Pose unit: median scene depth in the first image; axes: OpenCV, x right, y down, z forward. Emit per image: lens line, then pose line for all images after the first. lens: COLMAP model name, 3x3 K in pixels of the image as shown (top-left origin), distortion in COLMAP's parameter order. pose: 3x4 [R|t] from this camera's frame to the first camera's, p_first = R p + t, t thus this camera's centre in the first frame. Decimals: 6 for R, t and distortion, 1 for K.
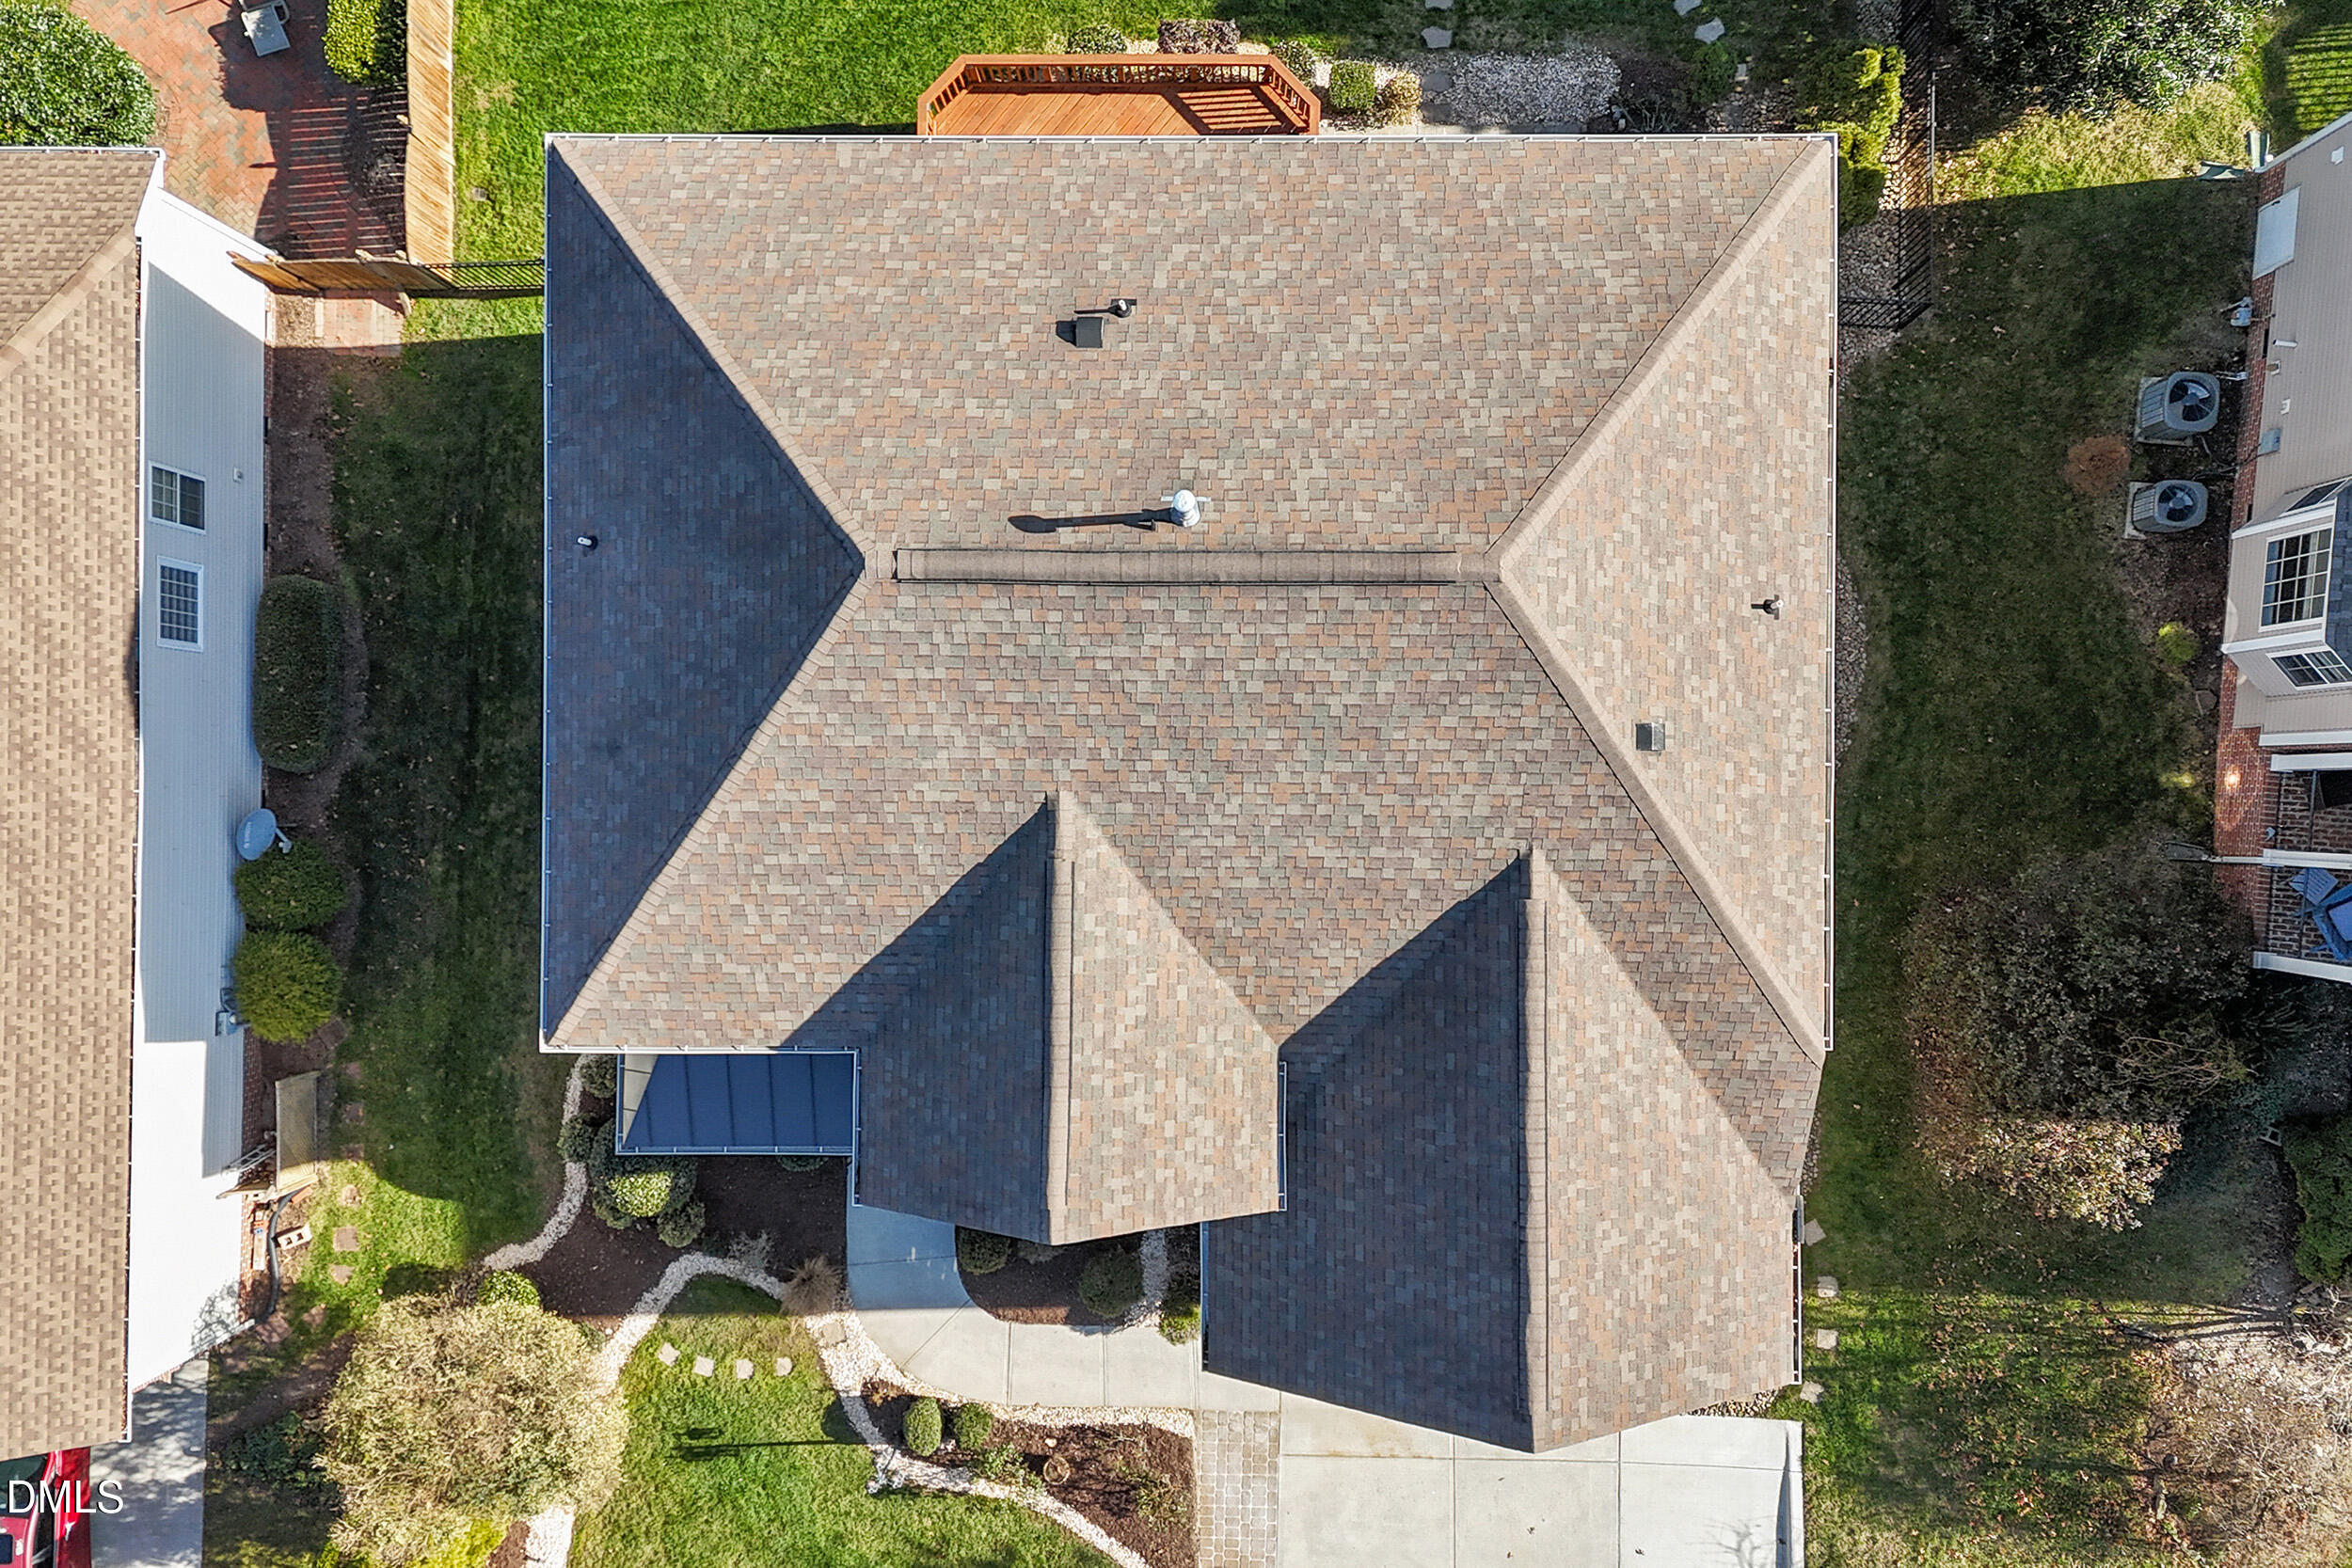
lens RADIAL K [[2060.7, 0, 1175.8], [0, 2060.7, 784.8], [0, 0, 1]] dist [0.069978, -0.059194]
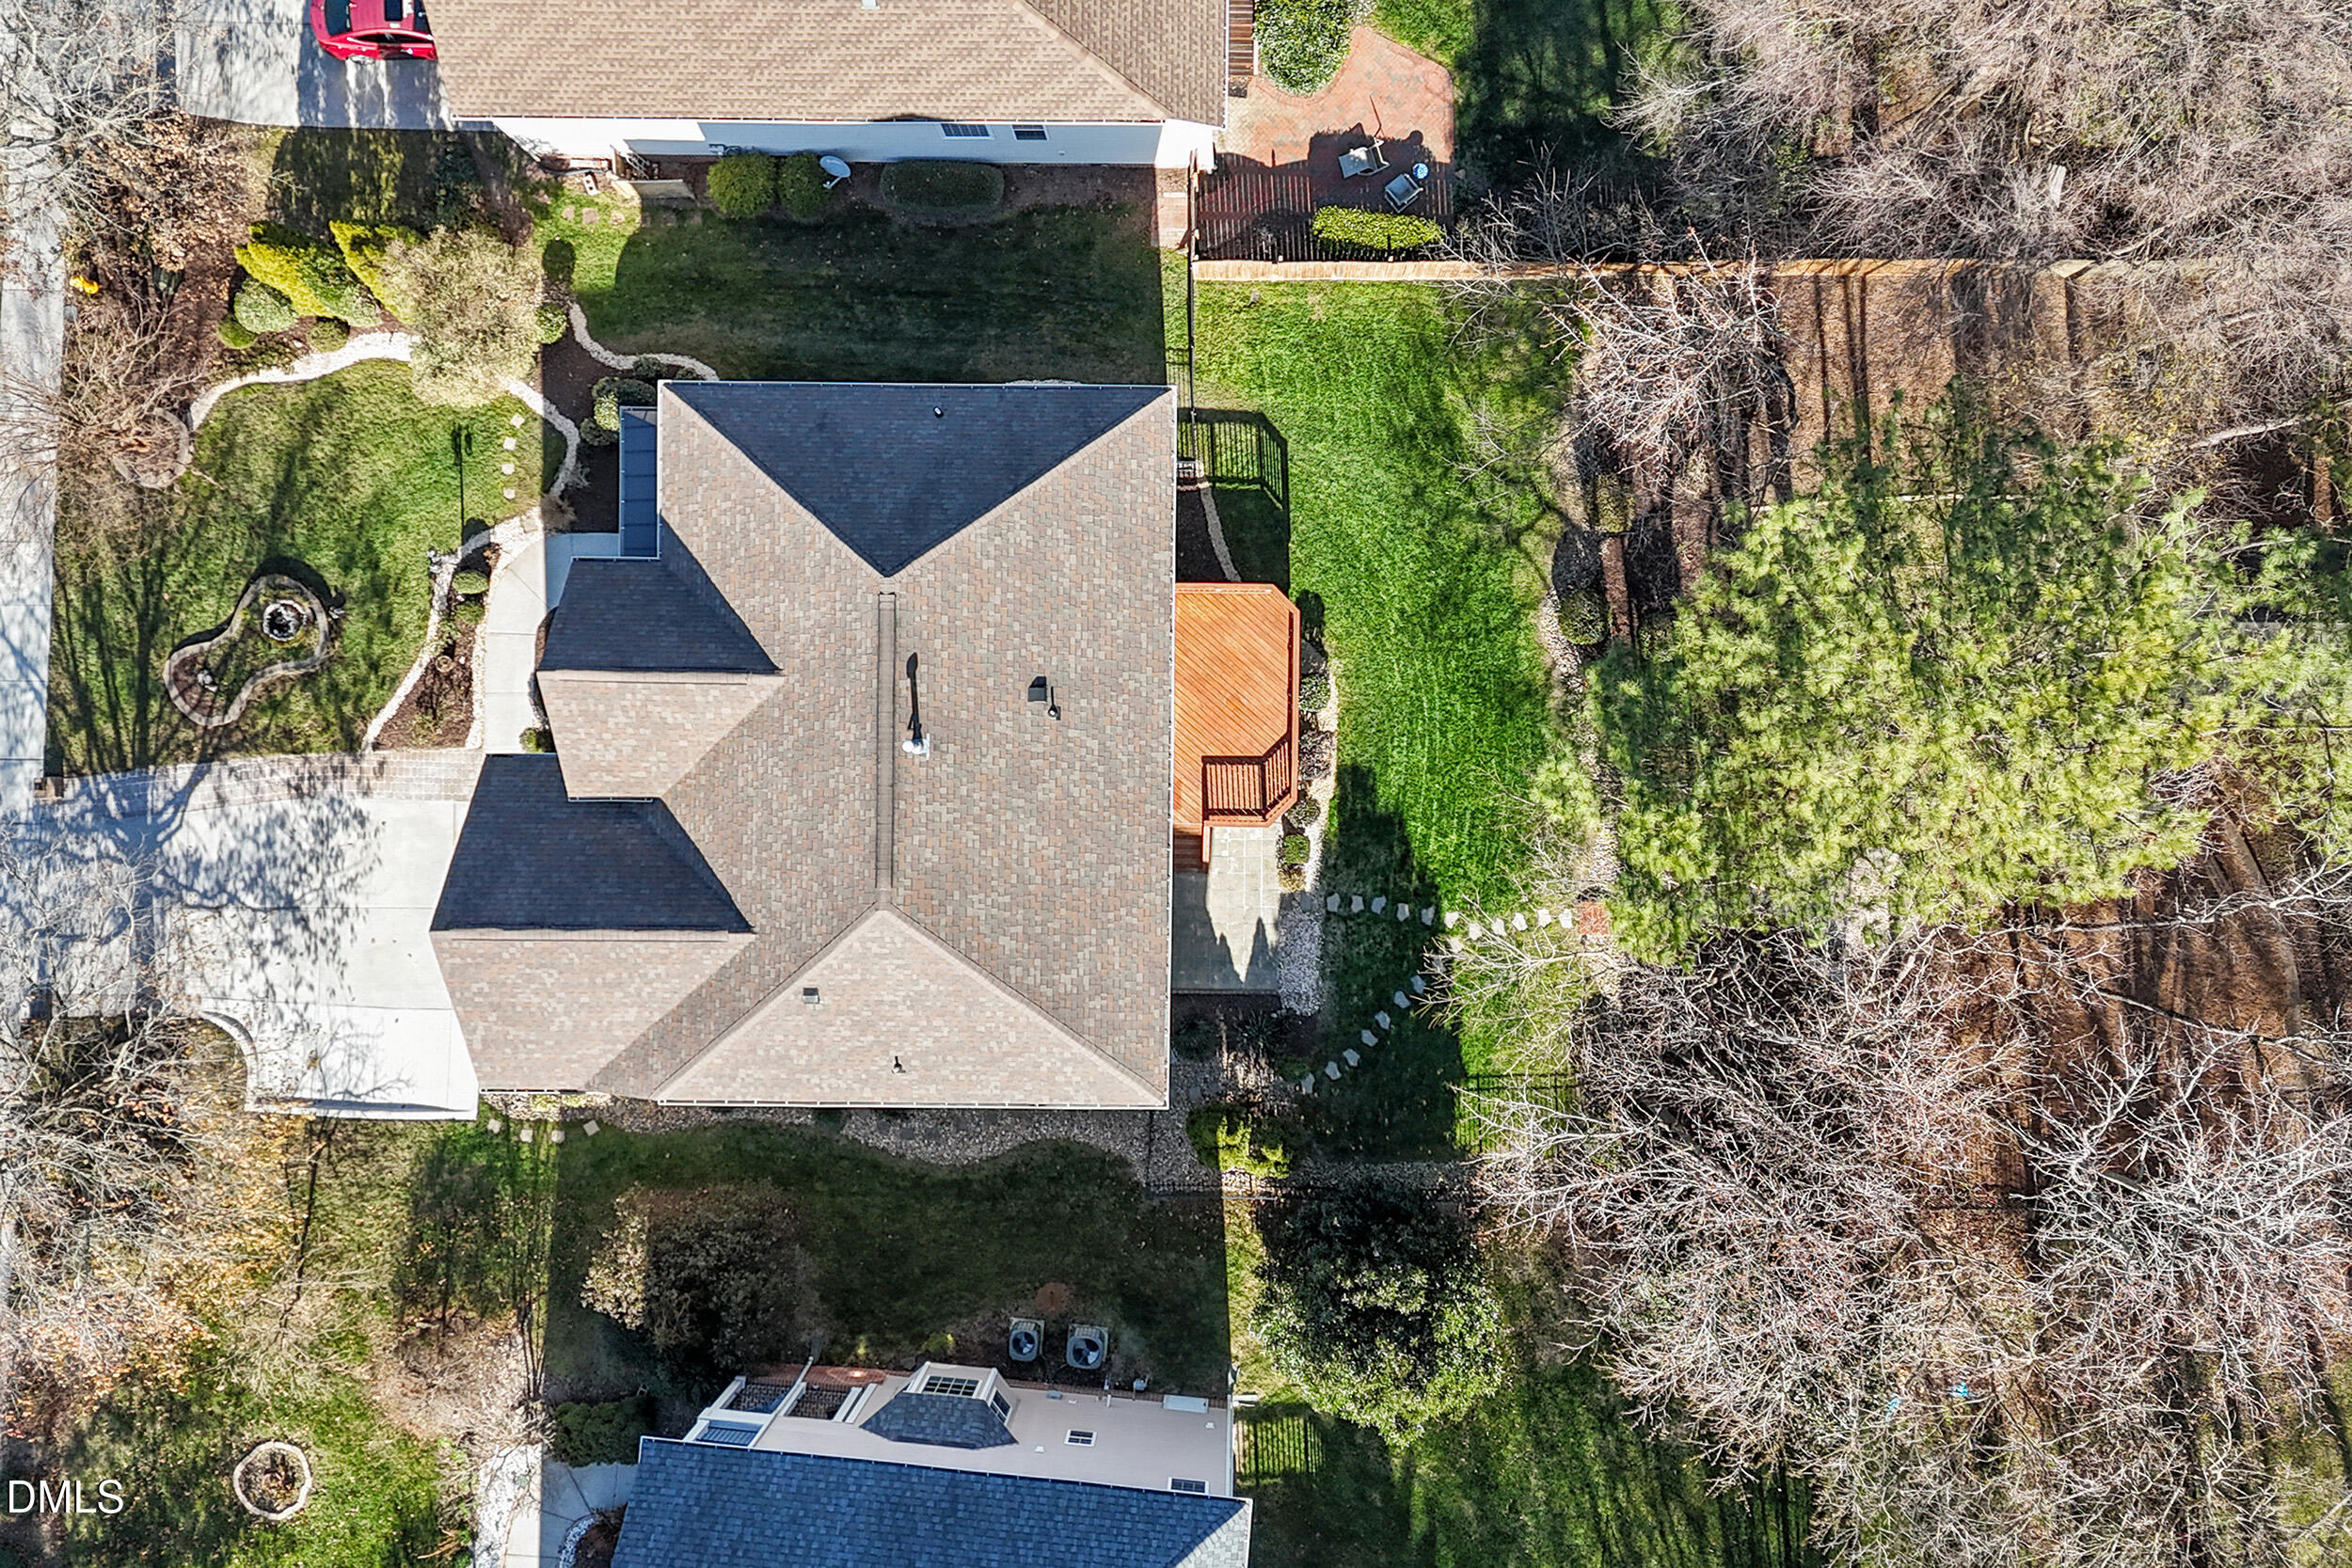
lens RADIAL K [[2060.7, 0, 1175.1], [0, 2060.7, 774.6], [0, 0, 1]] dist [0.069978, -0.059194]
pose [[-0.003182, 0.999789, 0.020316, -0.005999], [-0.999373, -0.003896, 0.035179, -0.304557], [0.035251, -0.020192, 0.999175, -0.617827]]
